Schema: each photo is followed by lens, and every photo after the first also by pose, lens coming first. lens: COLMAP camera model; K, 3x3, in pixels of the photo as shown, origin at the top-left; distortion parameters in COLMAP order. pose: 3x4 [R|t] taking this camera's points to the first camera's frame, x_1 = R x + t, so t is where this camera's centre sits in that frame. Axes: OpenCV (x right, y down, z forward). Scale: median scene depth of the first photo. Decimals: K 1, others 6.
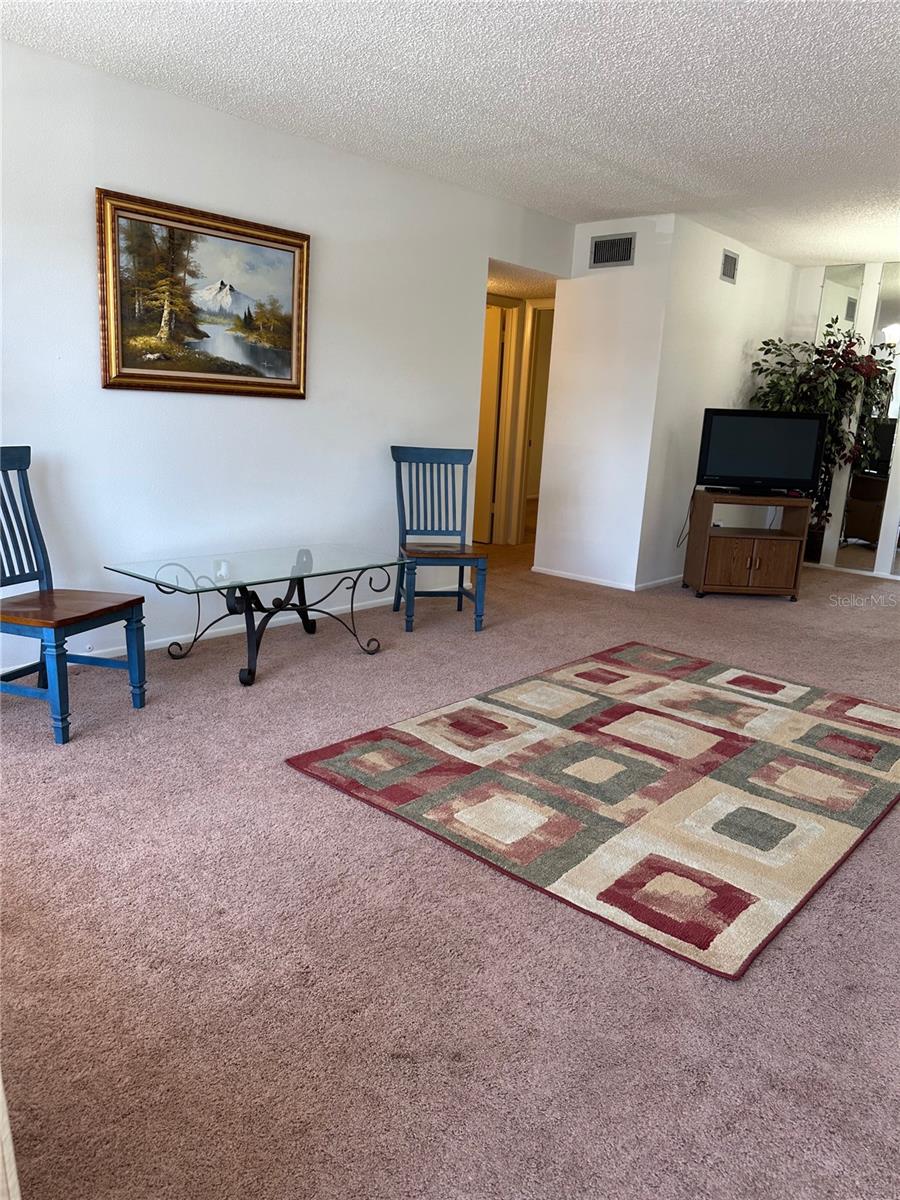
lens RADIAL K [[841.4, 0, 450.0], [0, 841.4, 600.0], [0, 0, 1]] dist [0.149911, -0.305439]
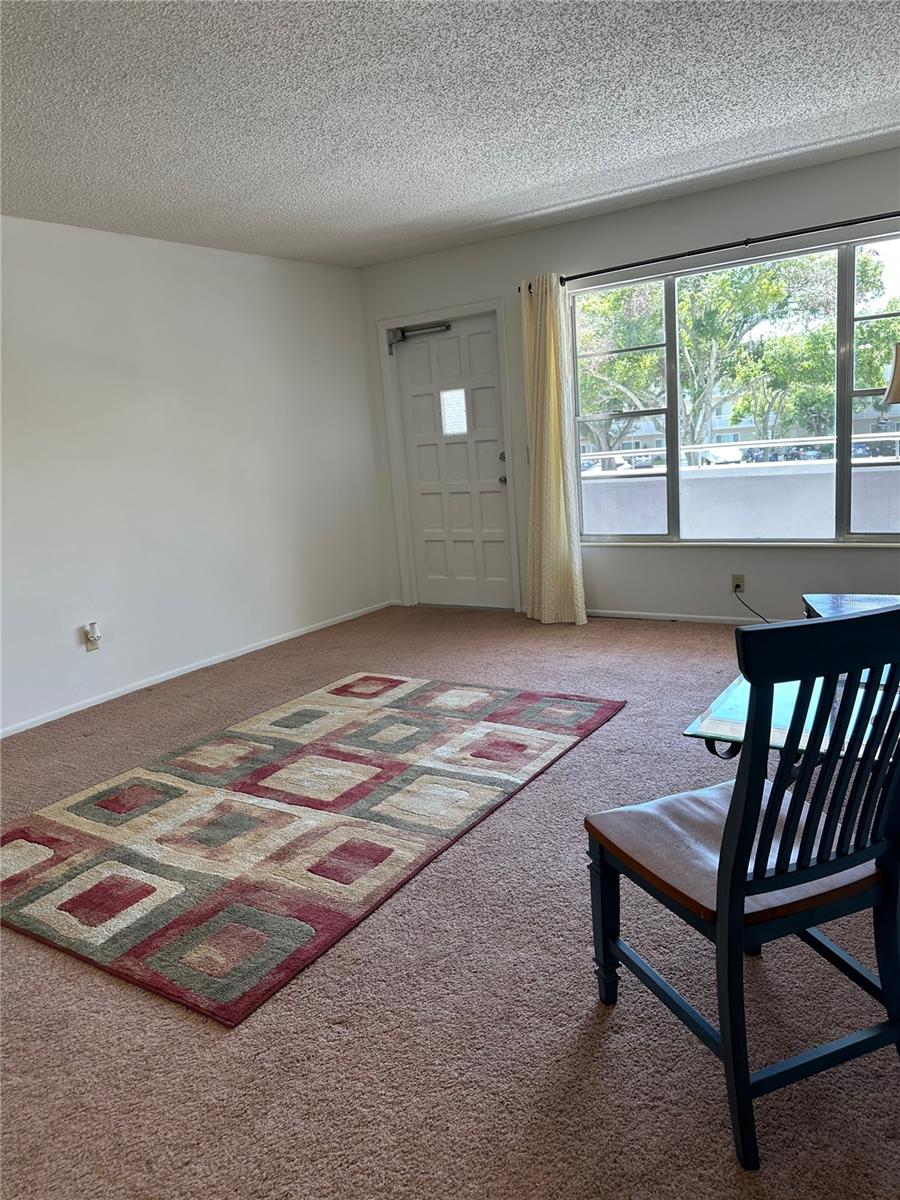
lens RADIAL K [[841.4, 0, 450.0], [0, 841.4, 600.0], [0, 0, 1]] dist [0.149911, -0.305439]
pose [[-0.989937, 0.055587, -0.130133, 0.184391], [-0.002651, 0.912171, 0.409802, -0.376158], [0.141484, 0.406023, -0.902844, 1.573695]]
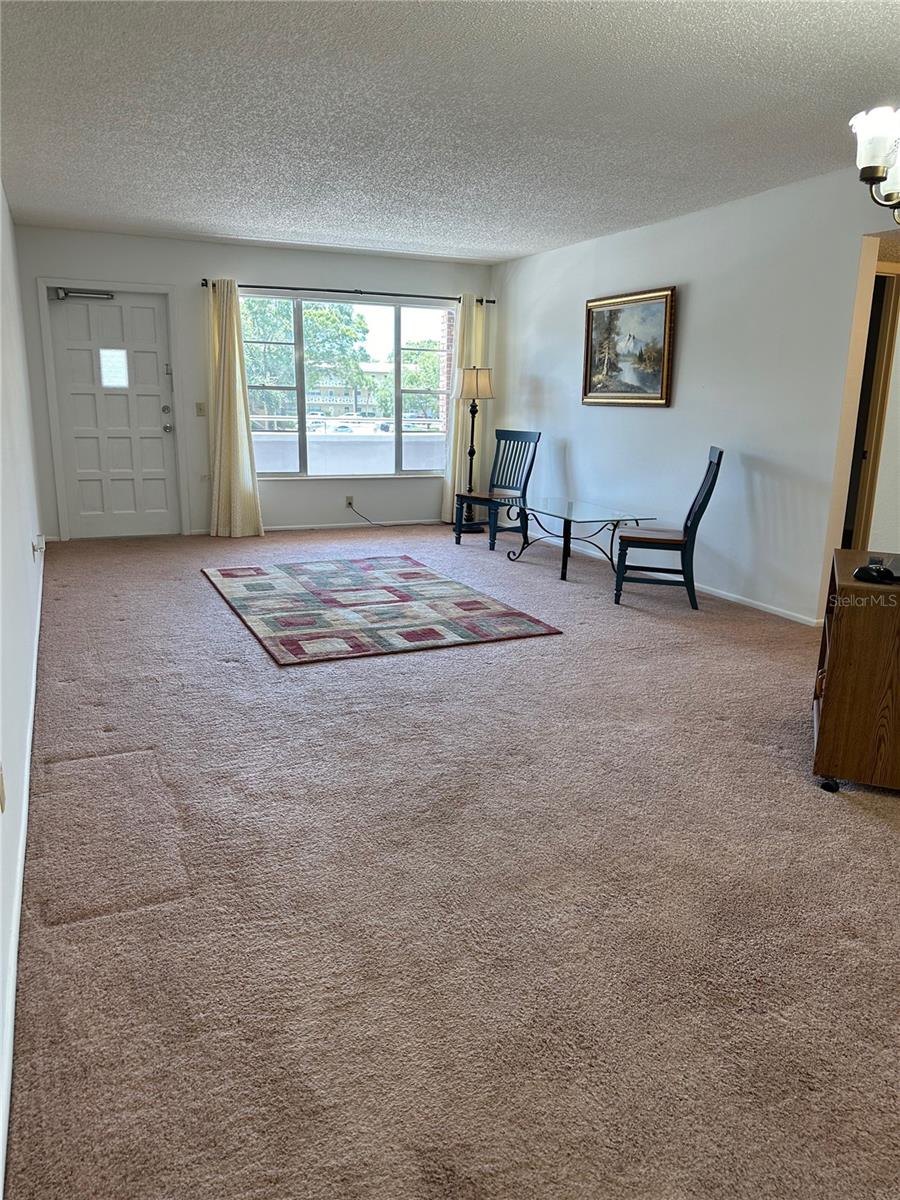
lens RADIAL K [[841.4, 0, 450.0], [0, 841.4, 600.0], [0, 0, 1]] dist [0.149911, -0.305439]
pose [[-0.396039, 0.155912, -0.904900, 1.408185], [-0.251215, 0.929484, 0.270094, -0.269088], [0.883201, 0.334292, -0.328945, 1.440306]]
